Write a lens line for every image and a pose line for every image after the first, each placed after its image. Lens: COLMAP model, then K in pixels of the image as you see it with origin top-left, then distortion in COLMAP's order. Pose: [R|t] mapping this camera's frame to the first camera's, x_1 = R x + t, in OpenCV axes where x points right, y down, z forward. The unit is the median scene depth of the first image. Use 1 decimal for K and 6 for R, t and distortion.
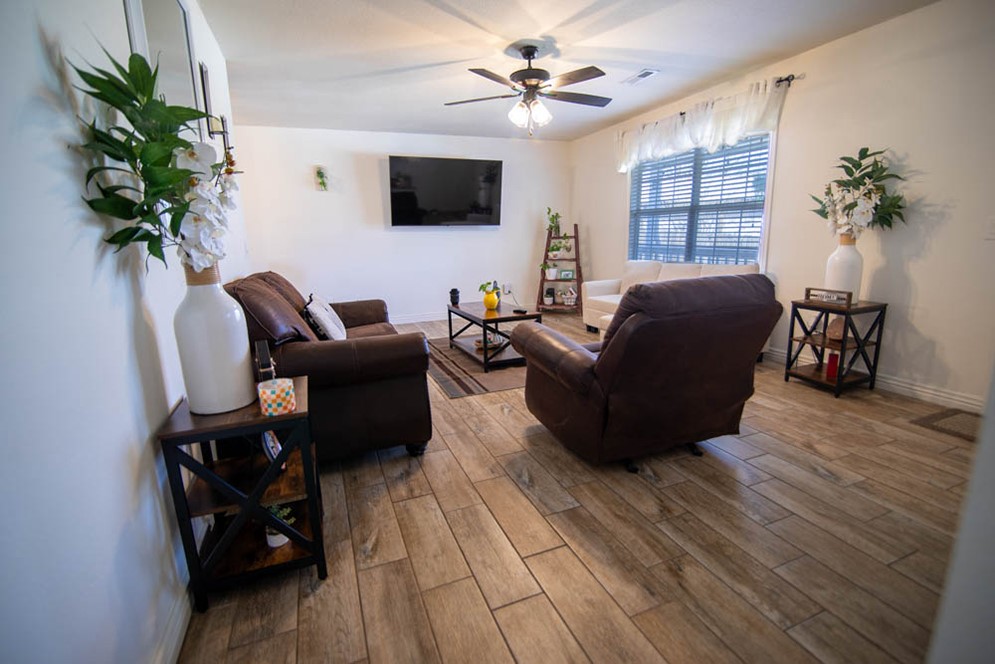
lens RADIAL K [[458.9, 0, 497.5], [0, 458.9, 332.0], [0, 0, 1]] dist [-0.024192, 0.000009]
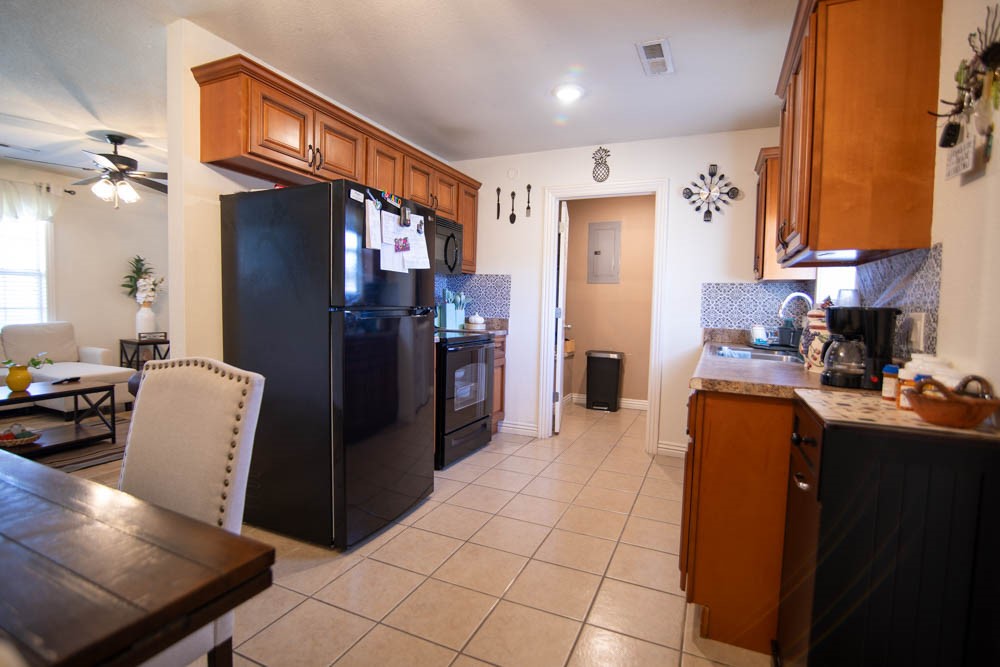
lens RADIAL K [[461.3, 0, 500.0], [0, 461.3, 333.5], [0, 0, 1]] dist [-0.024192, 0.000009]
pose [[-0.717480, -0.043723, 0.695205, -1.286806], [0.131478, 0.971589, 0.196797, -0.219916], [-0.684058, 0.232602, -0.691347, 1.123166]]
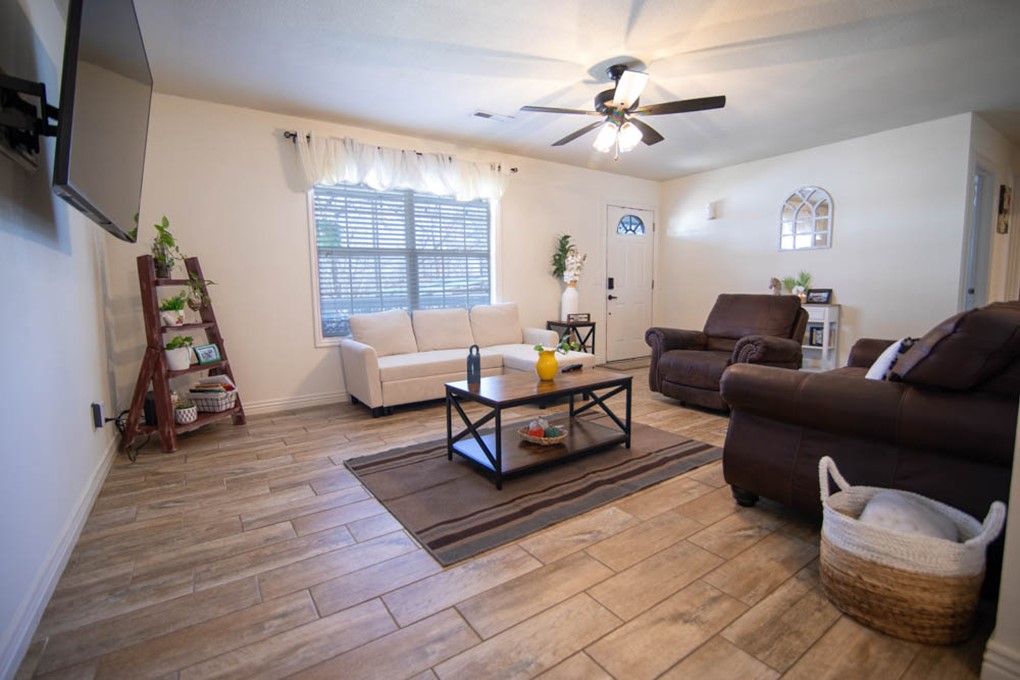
lens RADIAL K [[470.5, 0, 510.0], [0, 470.5, 340.0], [0, 0, 1]] dist [-0.024192, 0.000009]
pose [[-0.211231, -0.091271, 0.973165, -0.766225], [0.210602, 0.967995, 0.136499, -0.243645], [-0.954478, 0.233783, -0.185249, 1.367953]]
